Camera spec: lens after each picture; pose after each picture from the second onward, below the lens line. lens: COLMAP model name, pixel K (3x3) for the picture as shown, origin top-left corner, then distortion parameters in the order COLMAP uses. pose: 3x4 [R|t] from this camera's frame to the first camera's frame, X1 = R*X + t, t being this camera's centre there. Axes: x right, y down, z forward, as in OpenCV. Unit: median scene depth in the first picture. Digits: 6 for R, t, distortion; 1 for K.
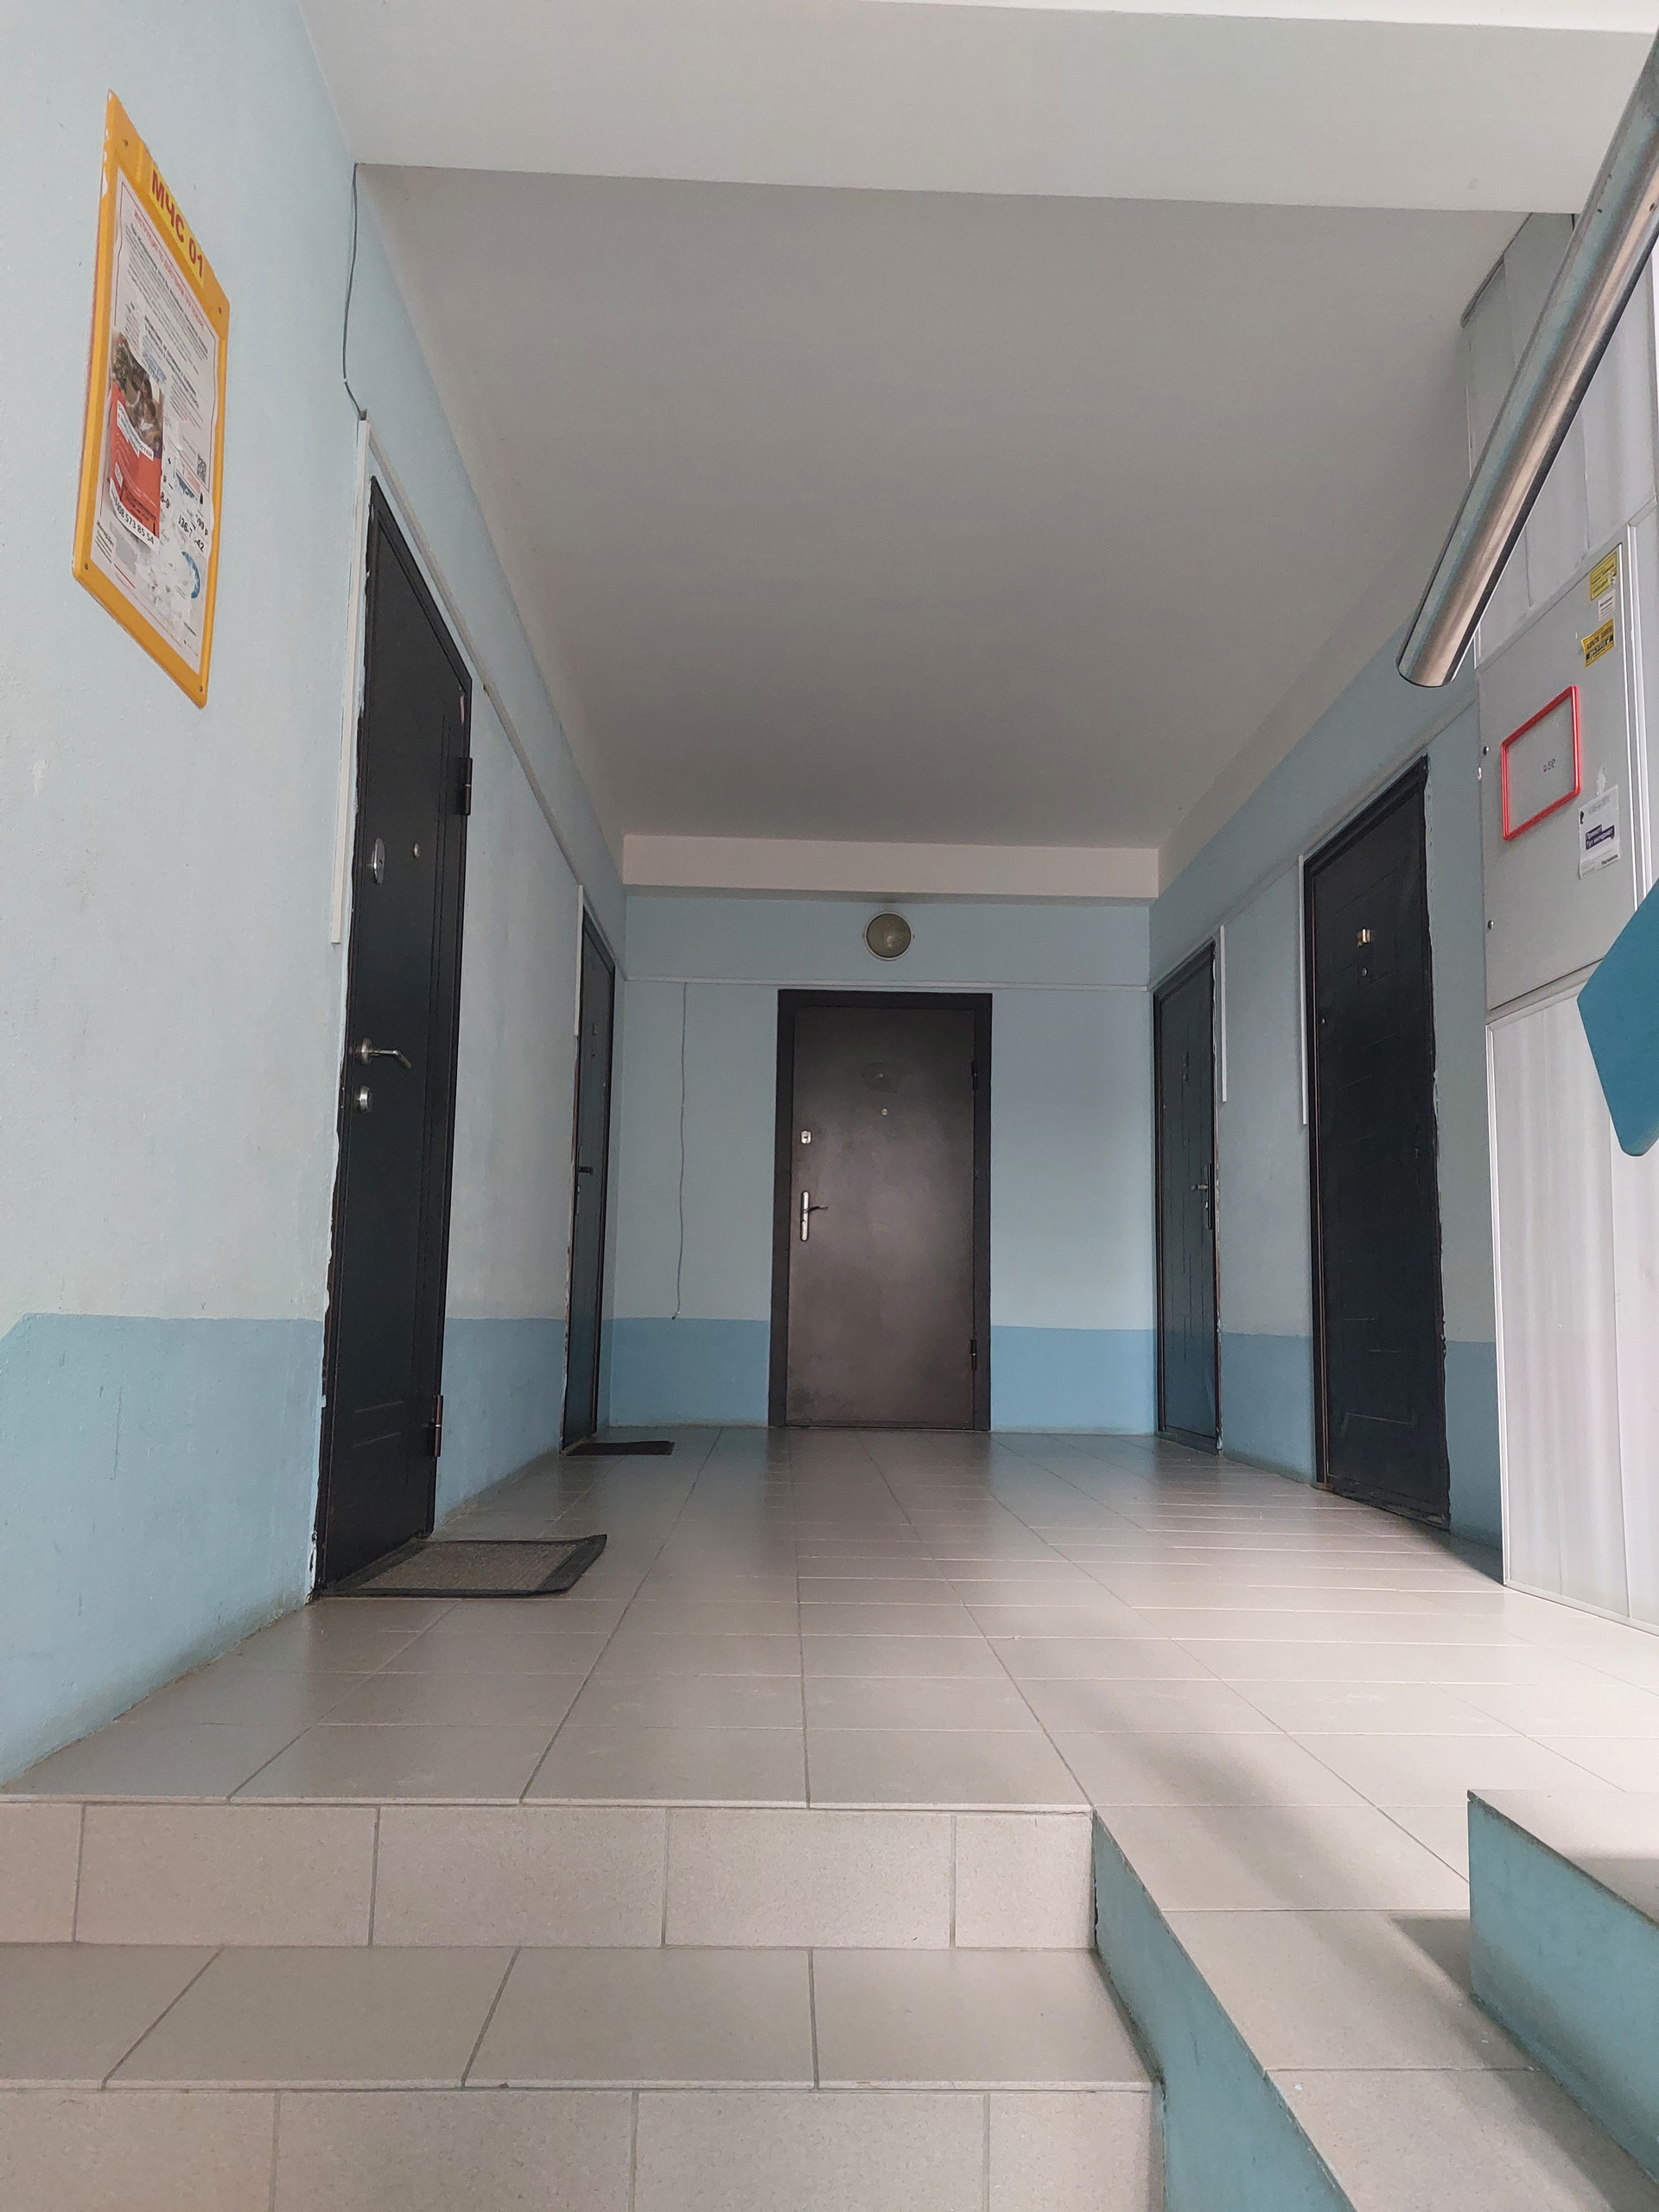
lens RADIAL K [[1600.6, 0, 825.2], [0, 1600.6, 1109.3], [0, 0, 1]] dist [0.071769, -0.062537]
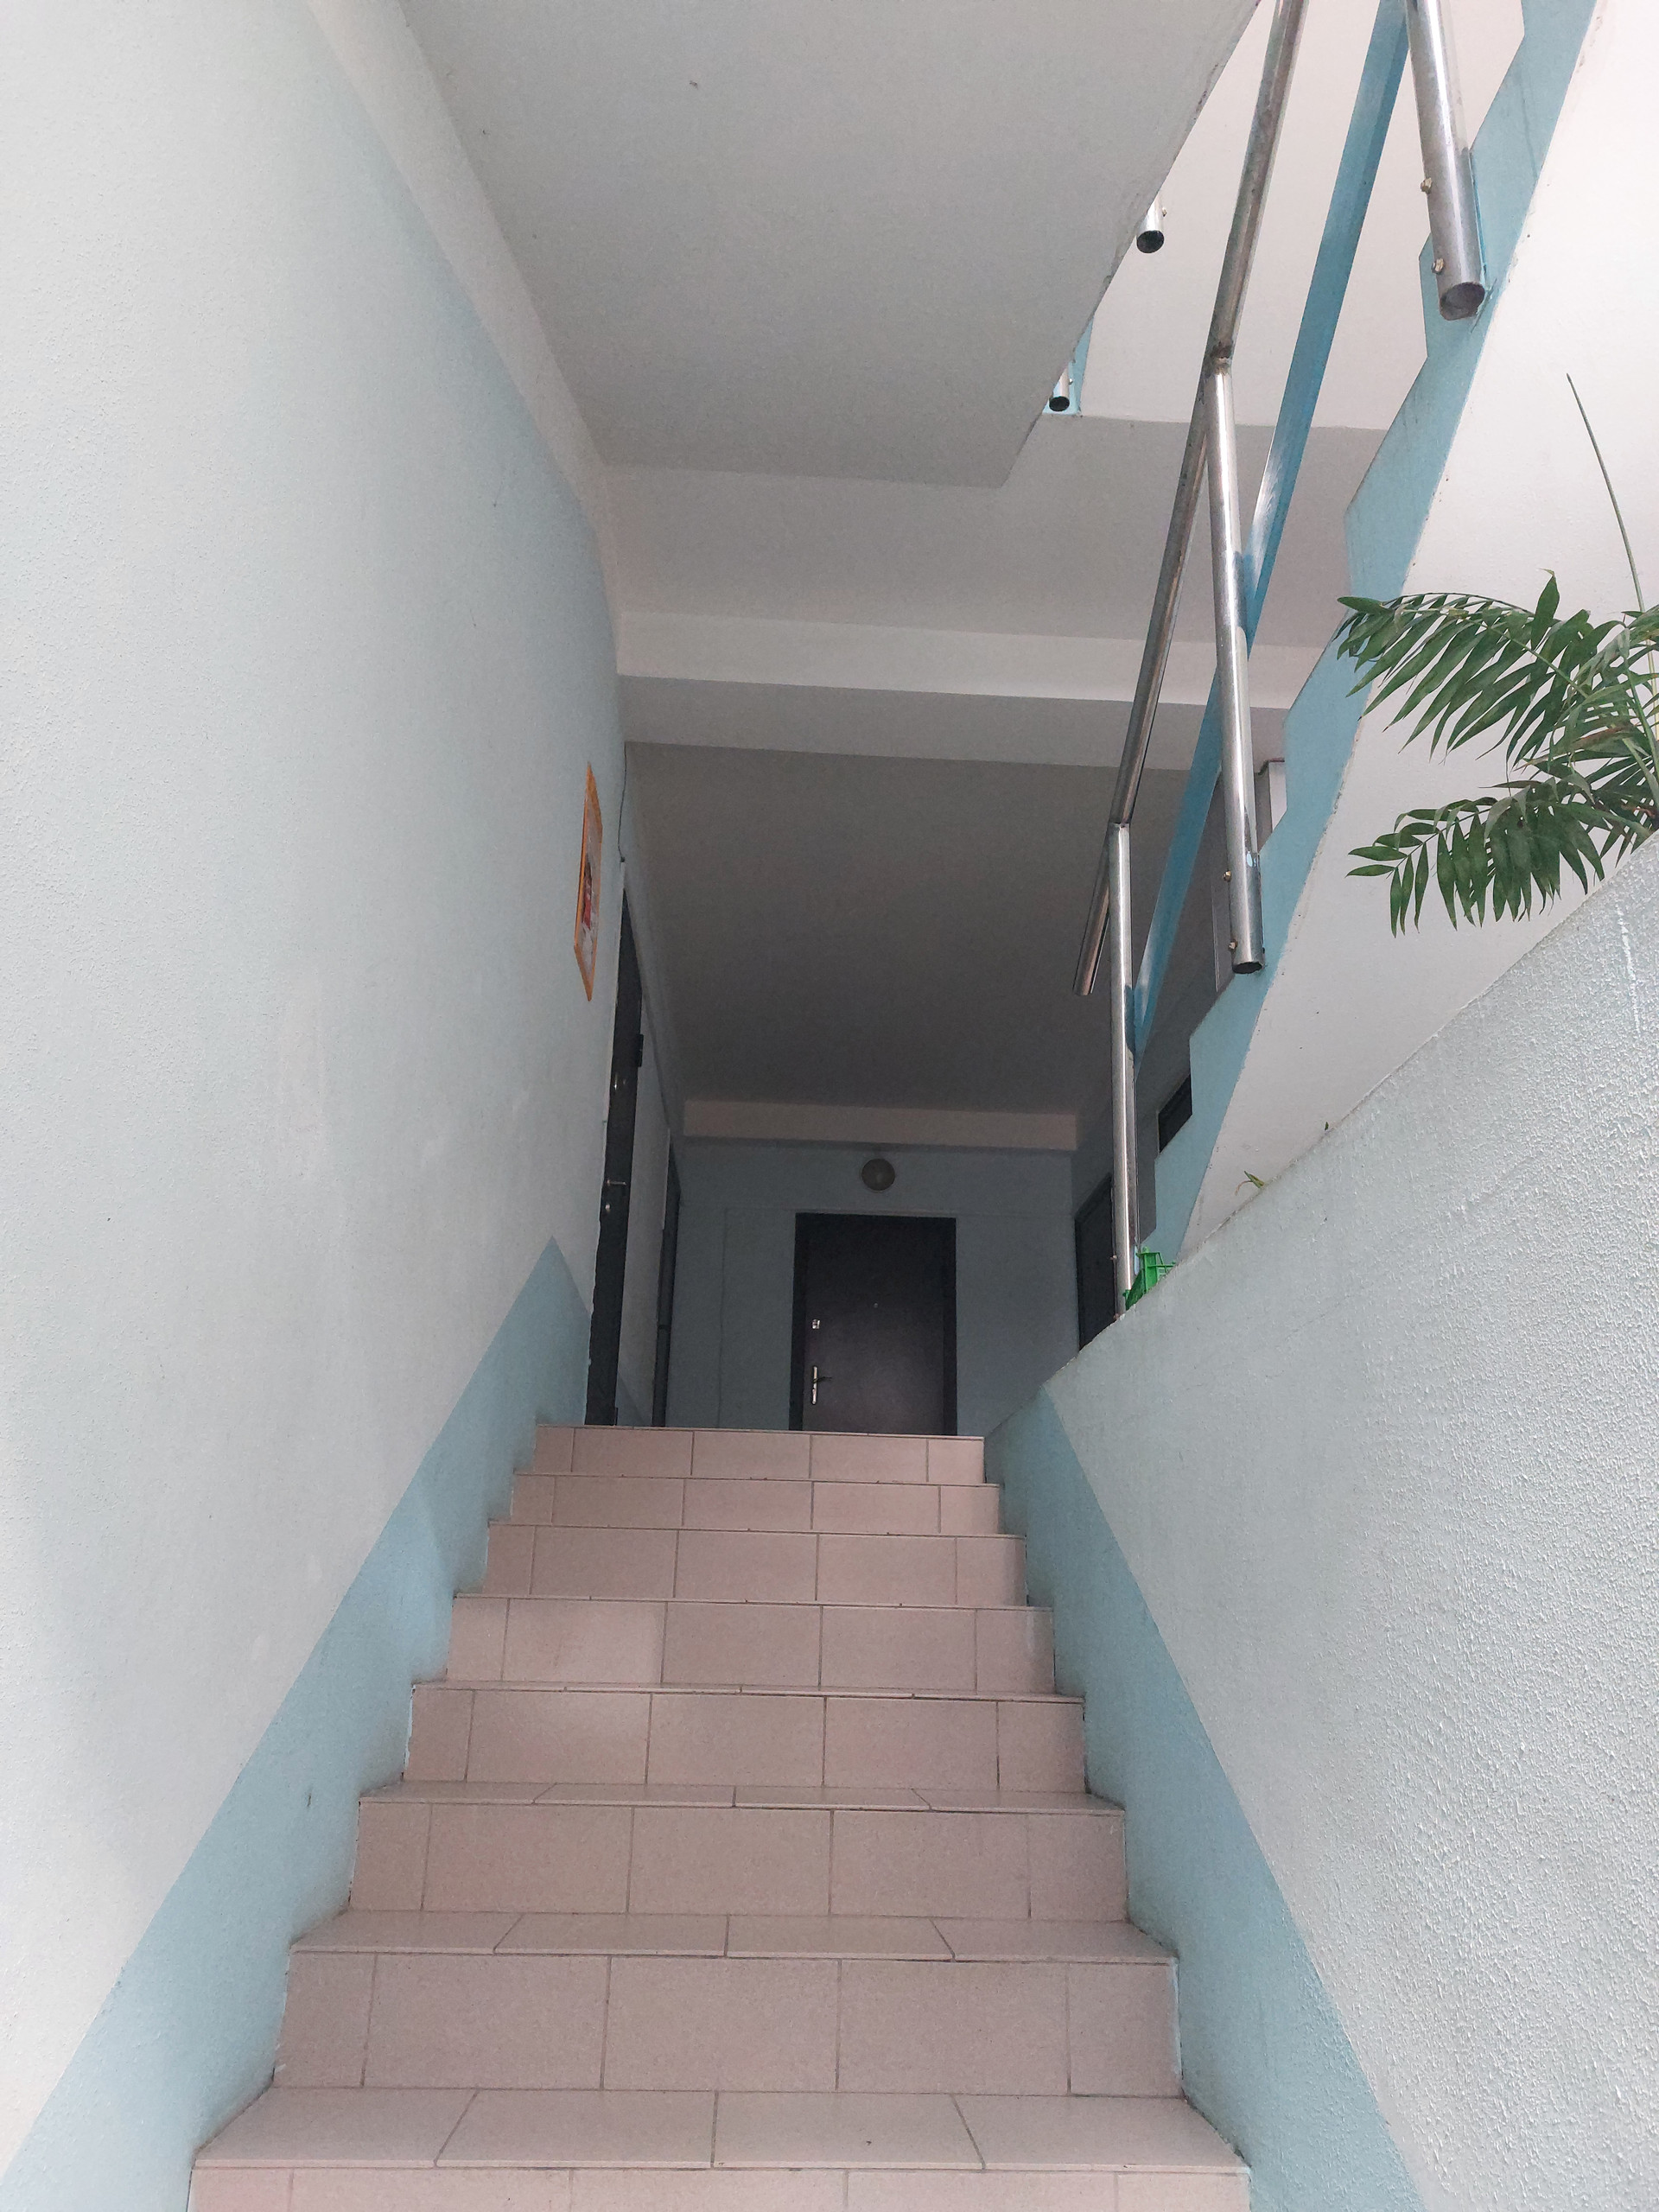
lens RADIAL K [[1600.6, 0, 832.1], [0, 1600.6, 1105.8], [0, 0, 1]] dist [0.071769, -0.062537]
pose [[0.999773, 0.008724, 0.019419, -0.026358], [-0.004856, 0.981591, -0.190933, 0.093664], [-0.020727, 0.190796, 0.981411, -0.342577]]
